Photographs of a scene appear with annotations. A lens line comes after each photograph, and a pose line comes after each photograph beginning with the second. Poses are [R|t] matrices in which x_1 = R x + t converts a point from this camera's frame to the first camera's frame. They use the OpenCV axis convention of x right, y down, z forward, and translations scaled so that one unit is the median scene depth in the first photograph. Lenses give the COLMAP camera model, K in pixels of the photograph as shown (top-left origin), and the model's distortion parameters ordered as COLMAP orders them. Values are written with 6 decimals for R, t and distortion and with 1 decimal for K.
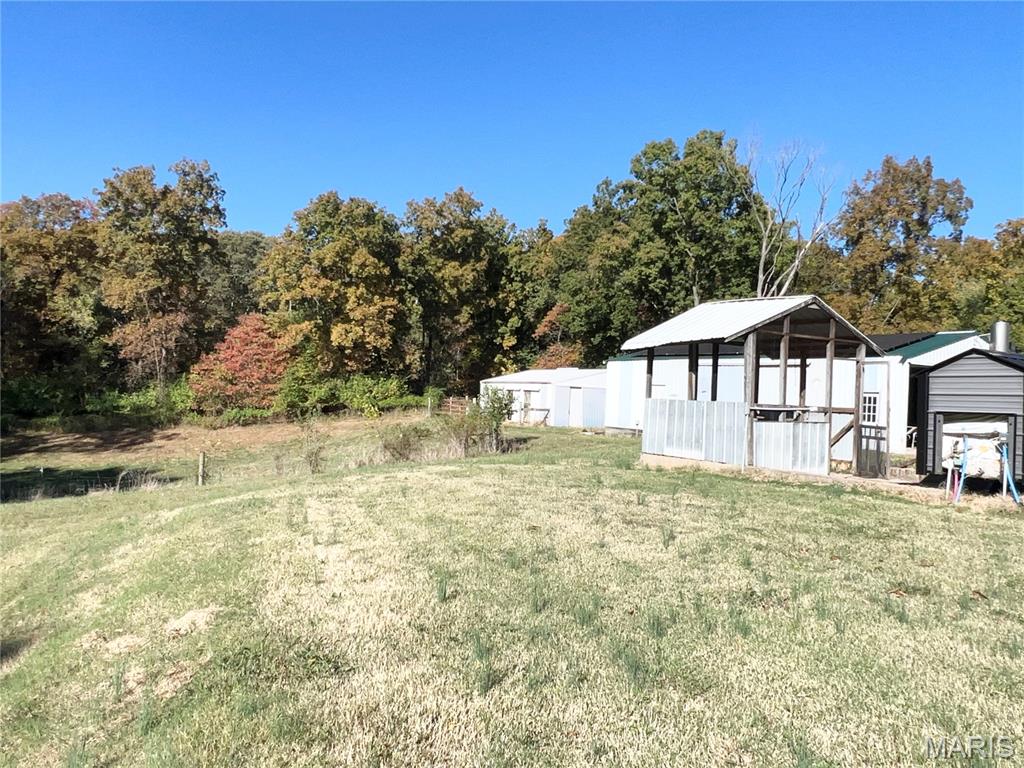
lens RADIAL K [[775.5, 0, 490.8], [0, 775.5, 383.3], [0, 0, 1]] dist [0.040048, -0.050500]
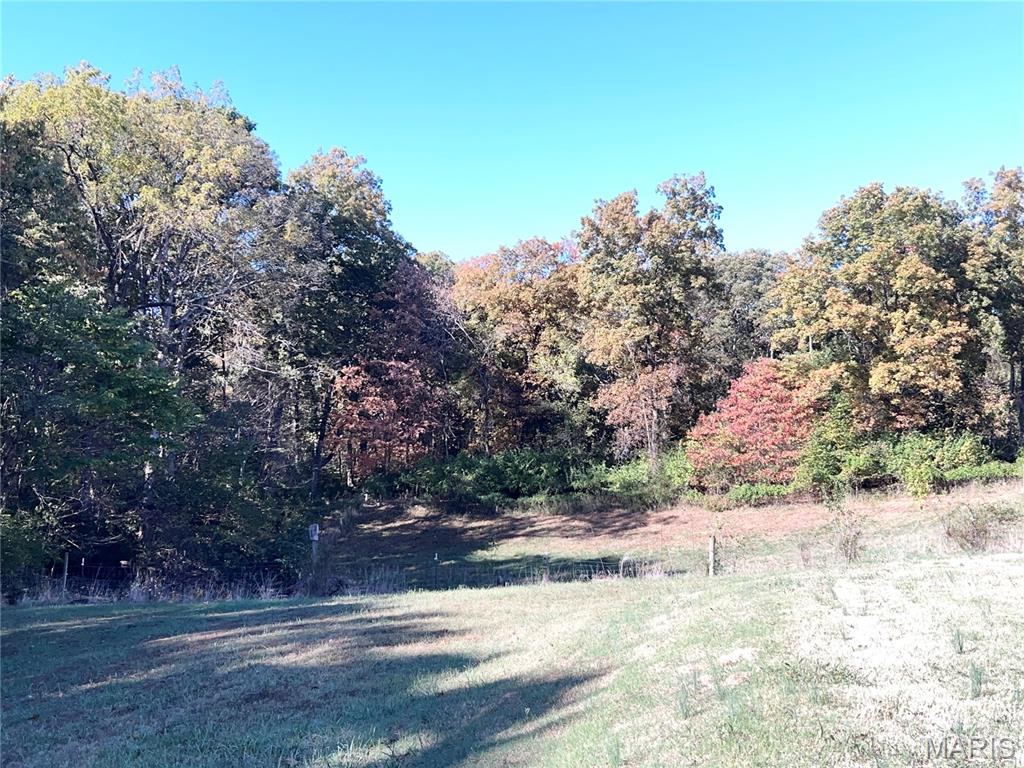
lens RADIAL K [[1067.7, 0, 466.0], [0, 1067.7, 409.0], [0, 0, 1]] dist [-0.013468, 0.000000]
pose [[0.841444, -0.049426, -0.538080, 0.010617], [0.029315, 0.998517, -0.045879, -0.001269], [0.539549, 0.022831, 0.841644, -0.036718]]
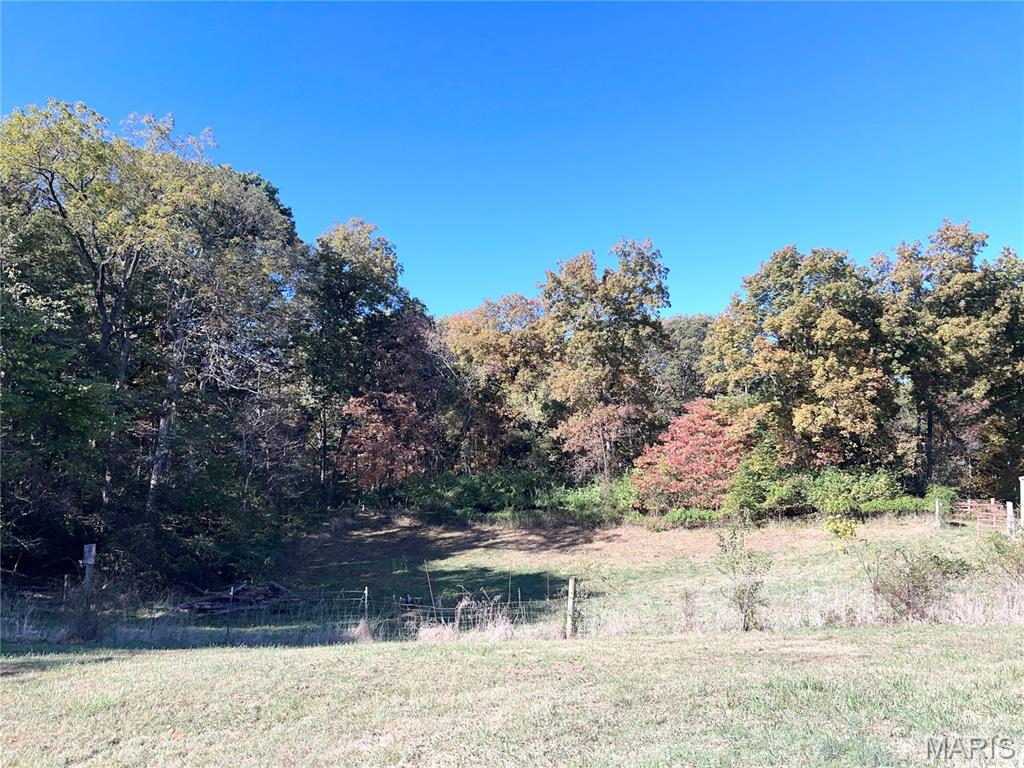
lens RADIAL K [[775.5, 0, 504.4], [0, 775.5, 400.5], [0, 0, 1]] dist [0.040048, -0.050500]
pose [[0.842852, -0.050476, -0.535773, -0.022113], [-0.004905, 0.994829, -0.101442, 0.001866], [0.538123, 0.088128, 0.838246, 0.152320]]
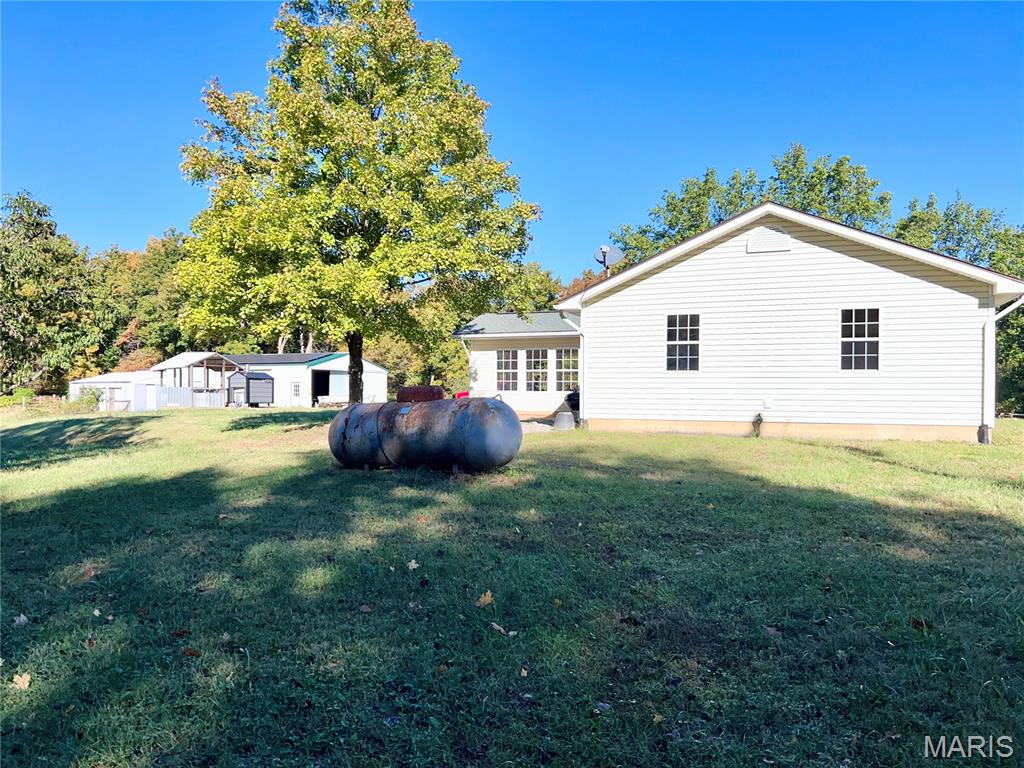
lens RADIAL K [[775.5, 0, 515.4], [0, 775.5, 387.3], [0, 0, 1]] dist [0.040048, -0.050500]
pose [[0.864265, -0.036063, 0.501742, -0.022581], [0.029731, 0.999345, 0.020616, -0.000237], [-0.502157, -0.002900, 0.864772, -0.429458]]
